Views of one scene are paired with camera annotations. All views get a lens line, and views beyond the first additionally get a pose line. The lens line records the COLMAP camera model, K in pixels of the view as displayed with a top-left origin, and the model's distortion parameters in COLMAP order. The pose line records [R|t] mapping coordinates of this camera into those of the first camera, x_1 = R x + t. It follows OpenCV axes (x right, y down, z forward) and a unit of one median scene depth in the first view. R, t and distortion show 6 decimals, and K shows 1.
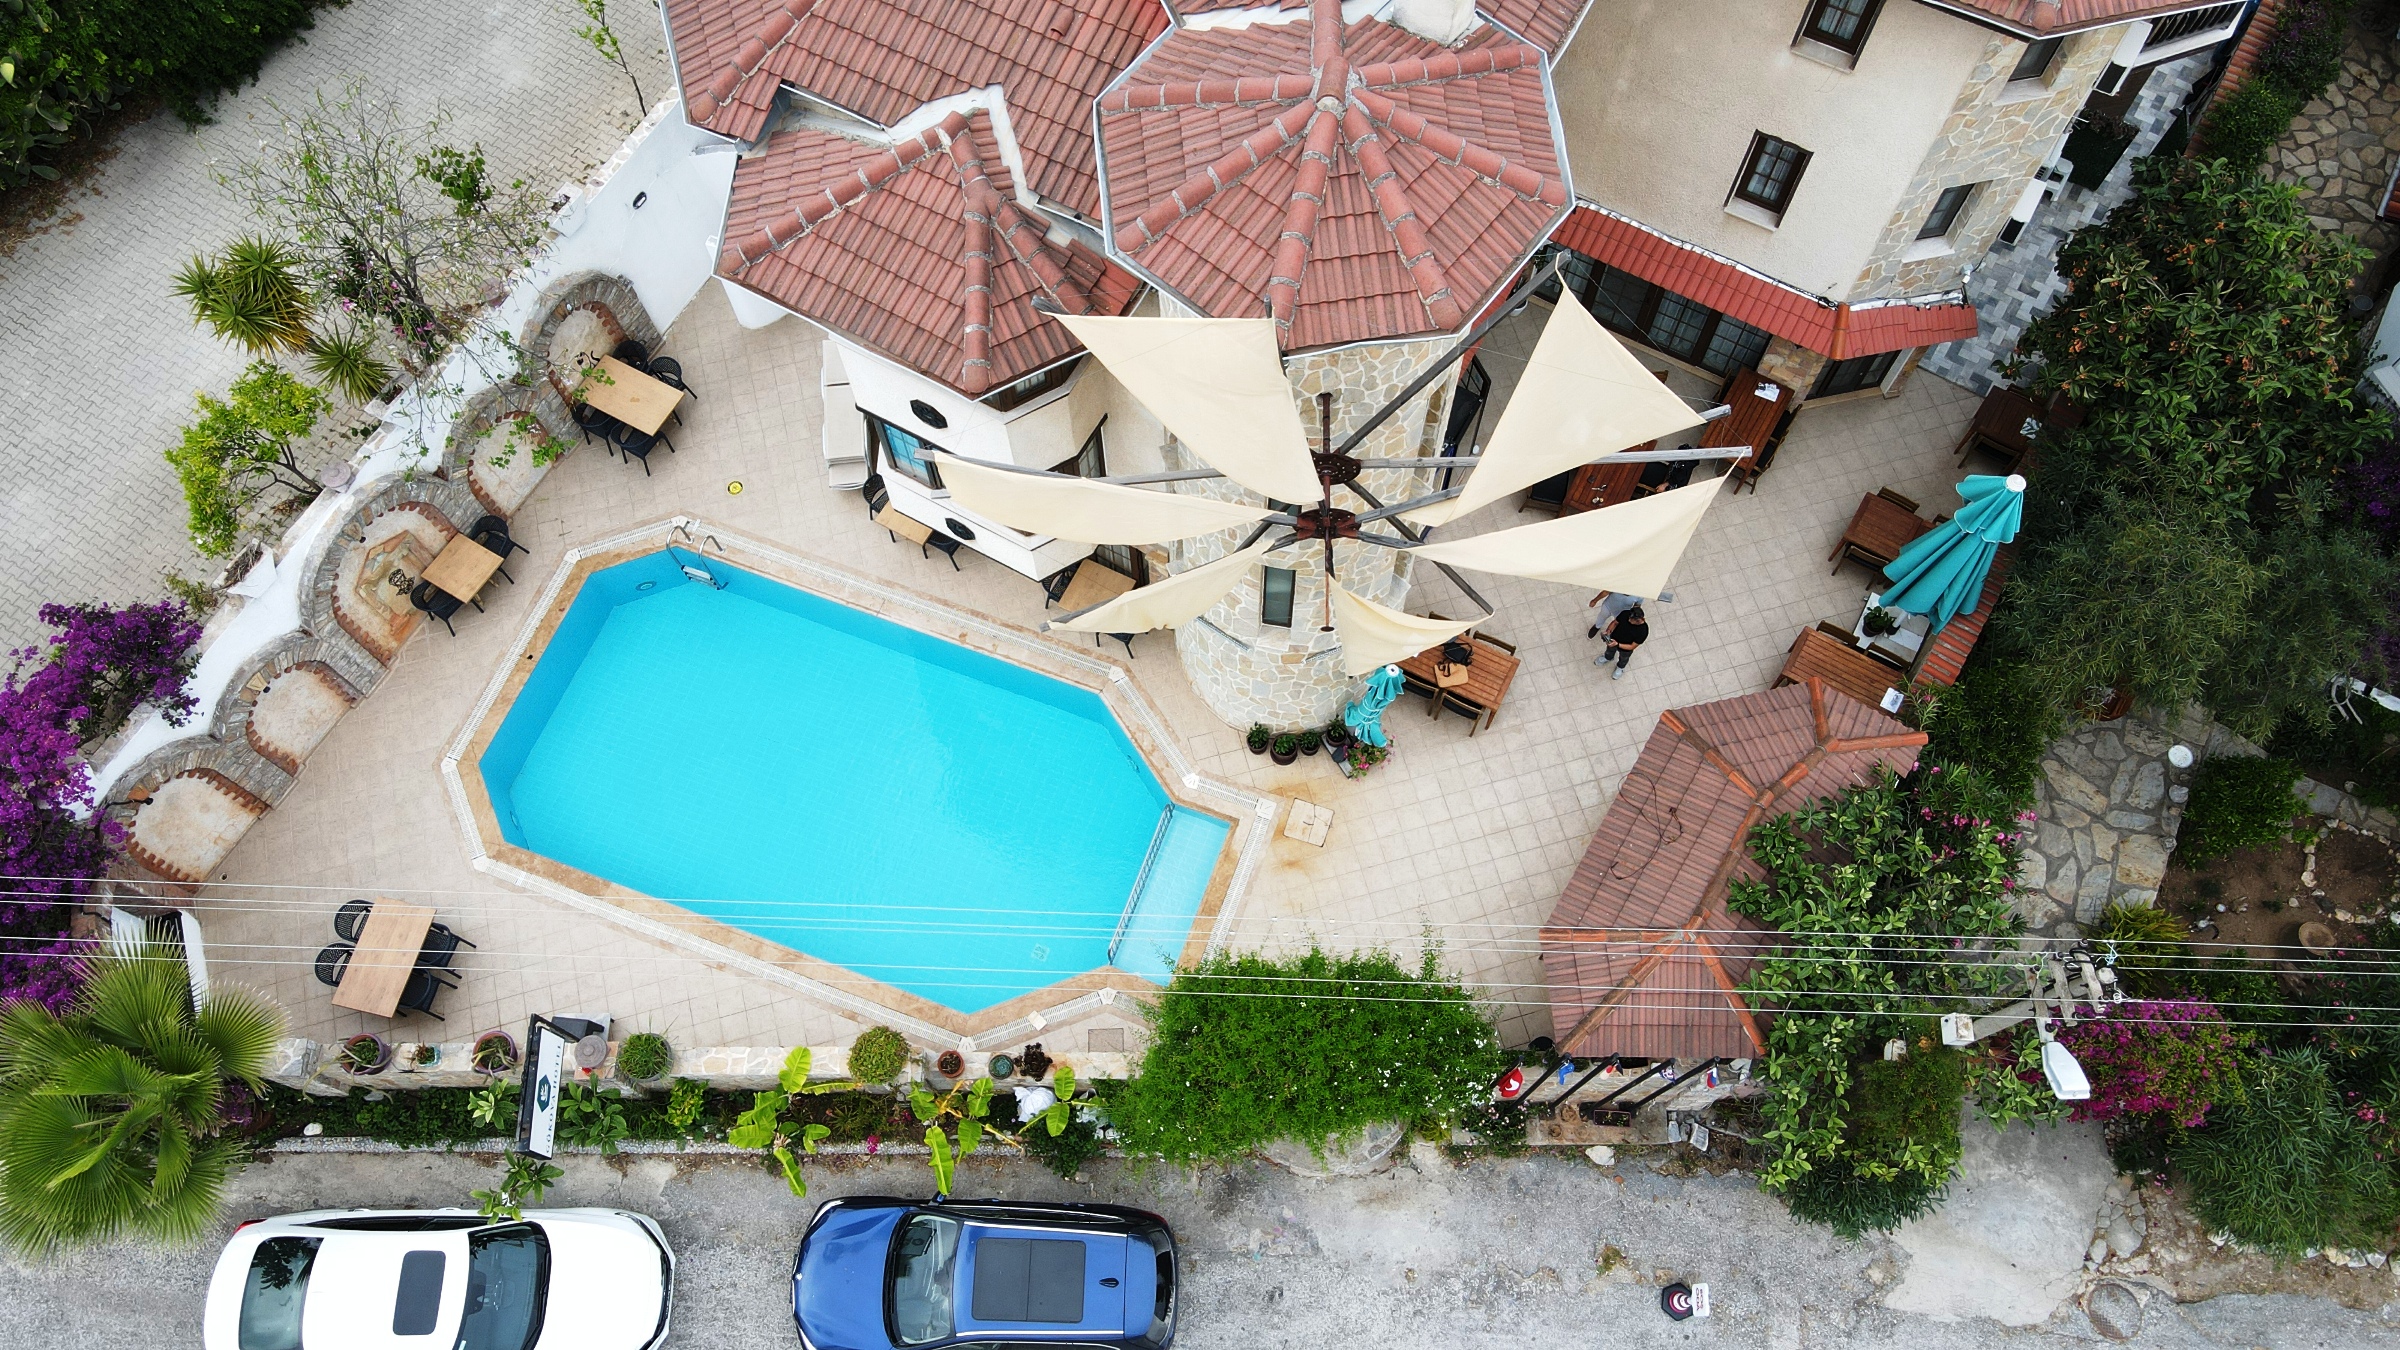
lens RADIAL K [[1859.1, 0, 1212.3], [0, 1859.1, 634.4], [0, 0, 1]] dist [-0.003771, 0.073821]
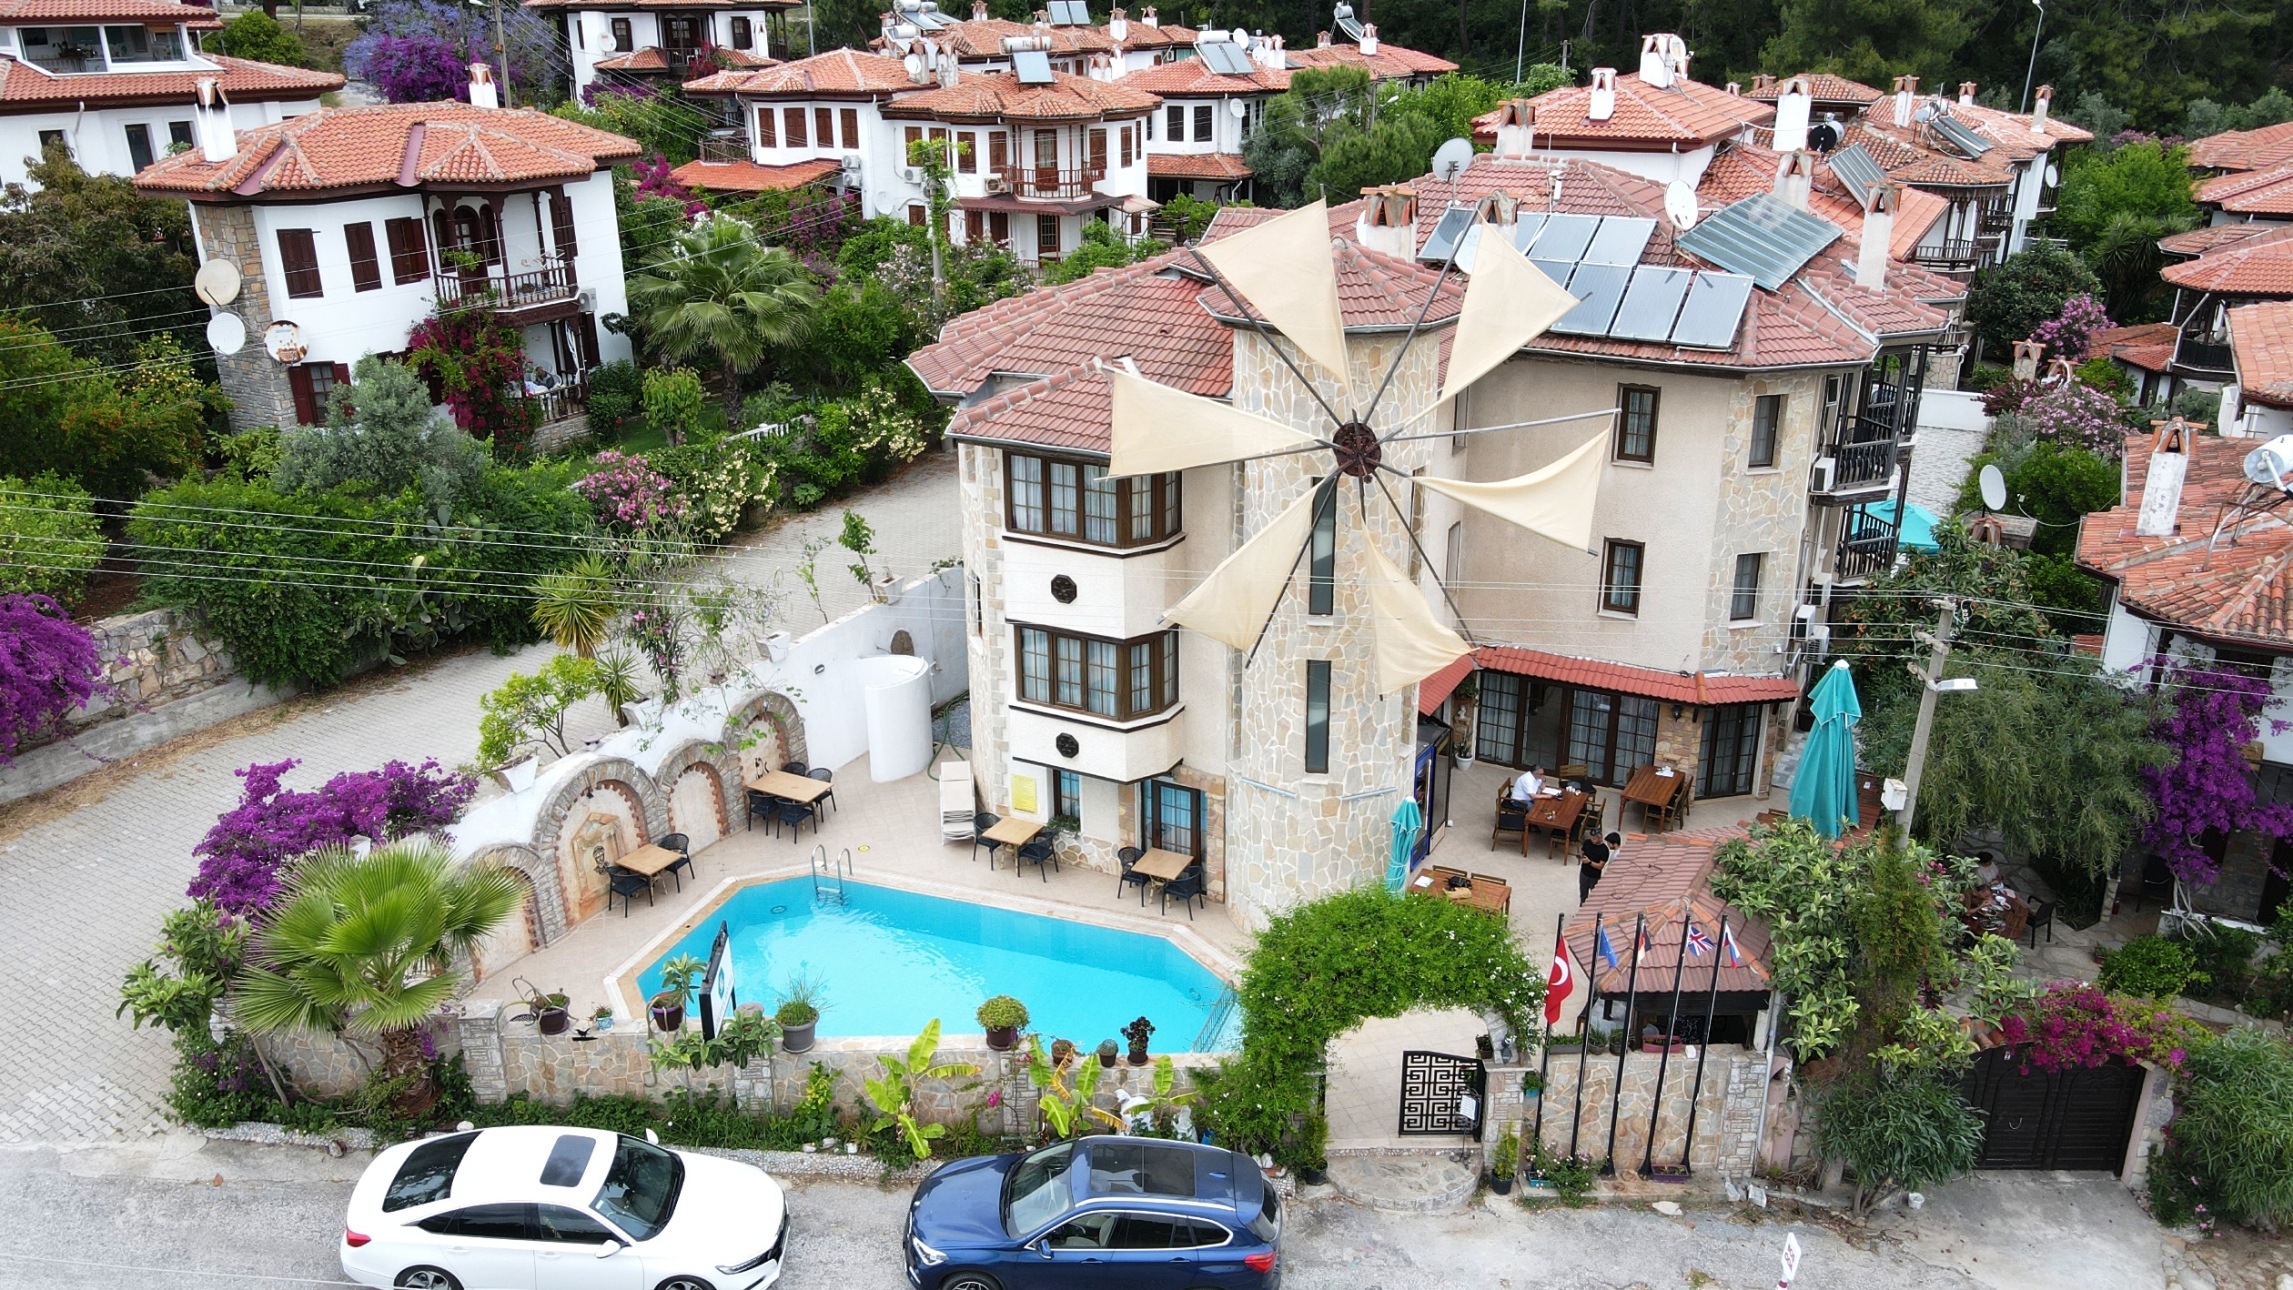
lens RADIAL K [[1776.2, 0, 1158.3], [0, 1776.2, 606.2], [0, 0, 1]] dist [-0.003771, 0.073821]
pose [[0.999519, -0.004247, 0.030716, -0.107688], [0.025497, 0.676274, -0.736209, 0.785052], [-0.017646, 0.736638, 0.676057, 0.077688]]
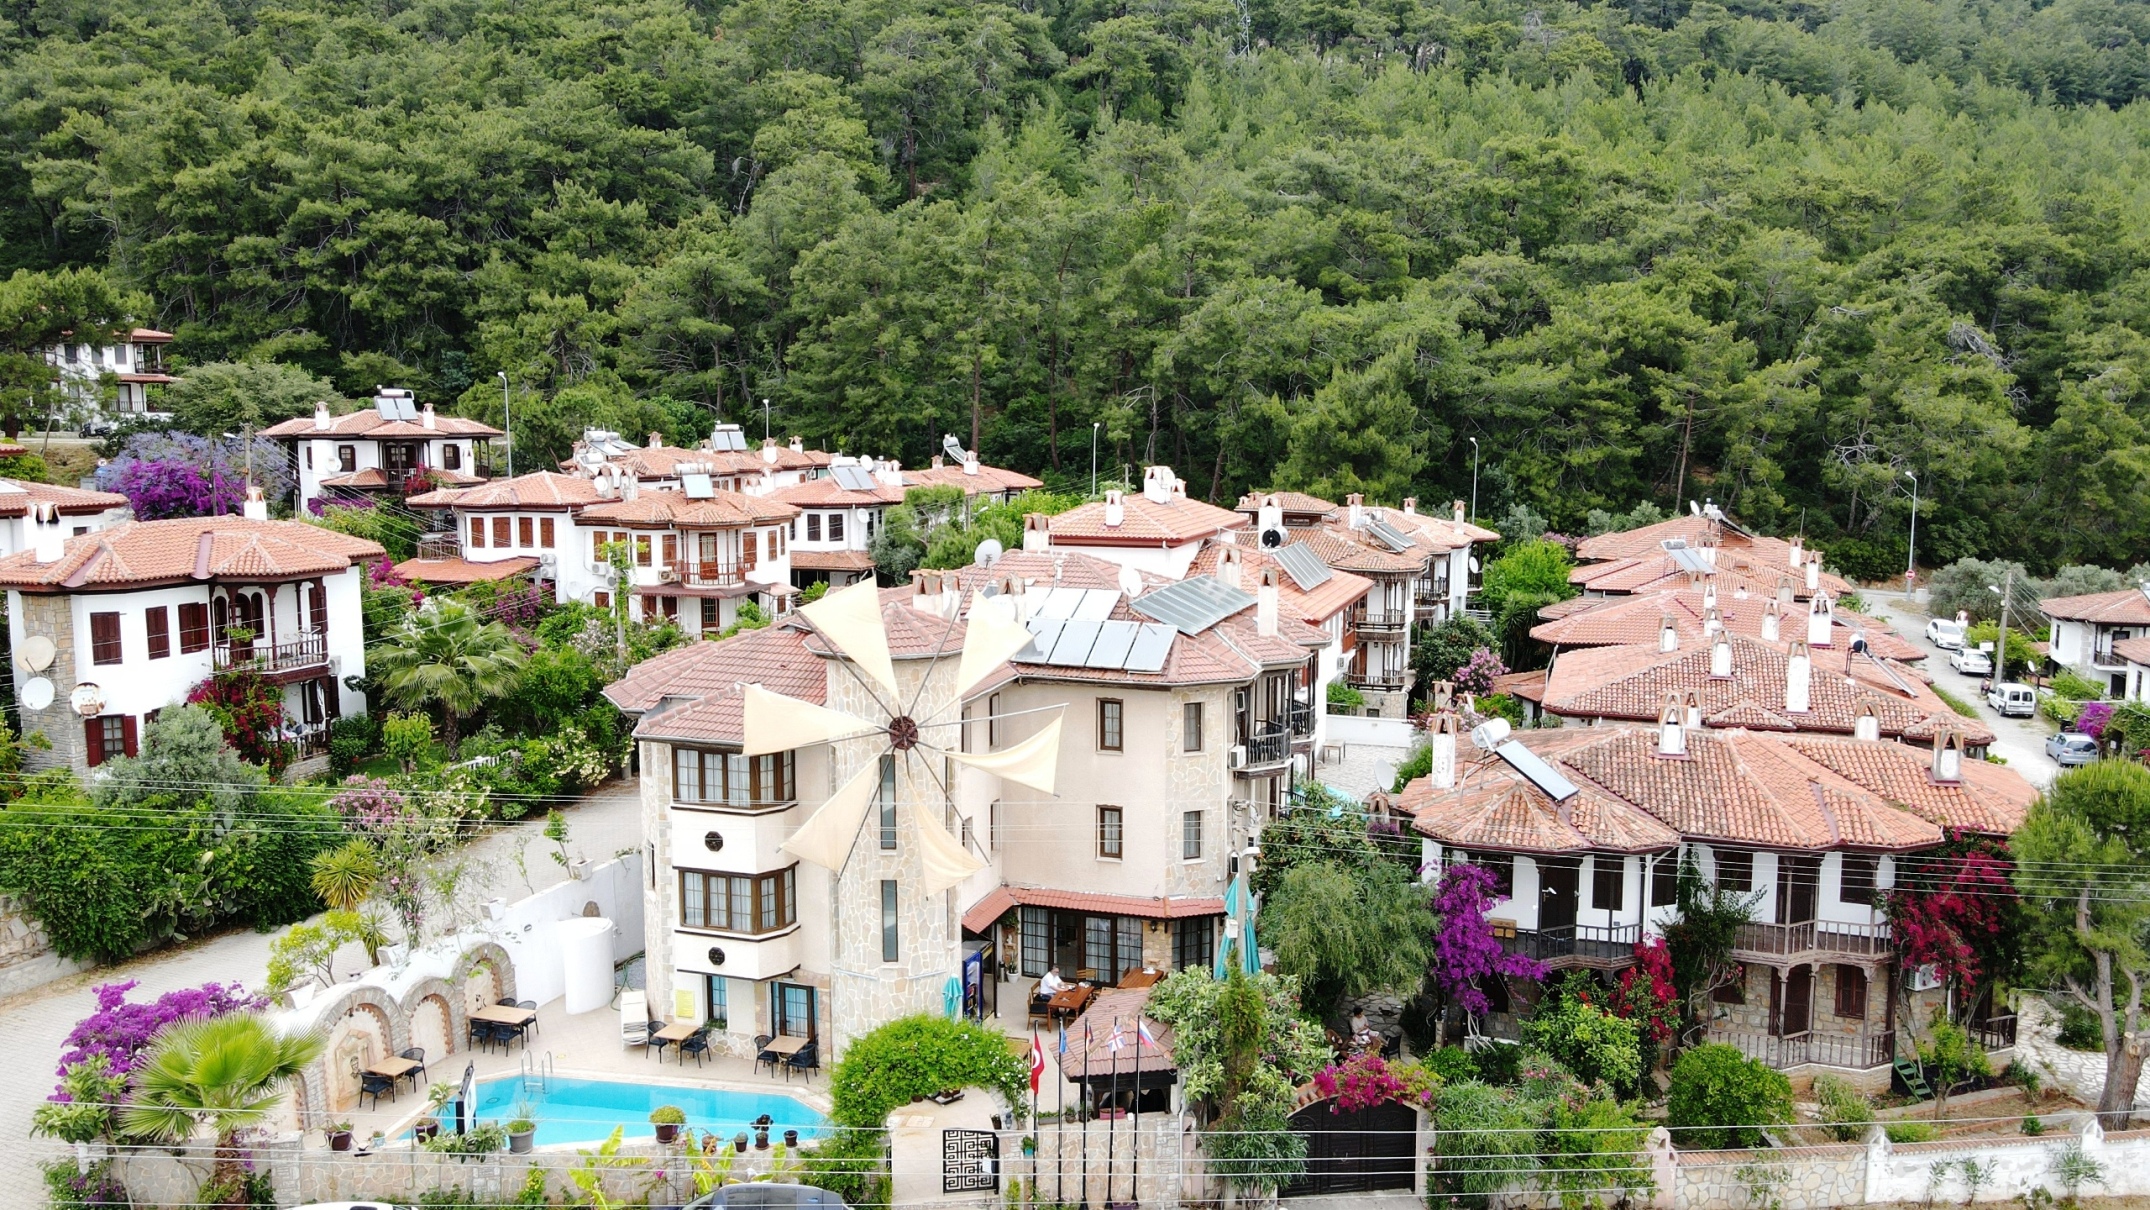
lens RADIAL K [[1546.9, 0, 1075.0], [0, 1546.9, 605.0], [0, 0, 1]] dist [0.006482, 0.057774]
pose [[0.980107, -0.009423, 0.198246, -0.087946], [0.175959, 0.503315, -0.845998, 1.094551], [-0.091809, 0.864051, 0.494961, -0.088231]]
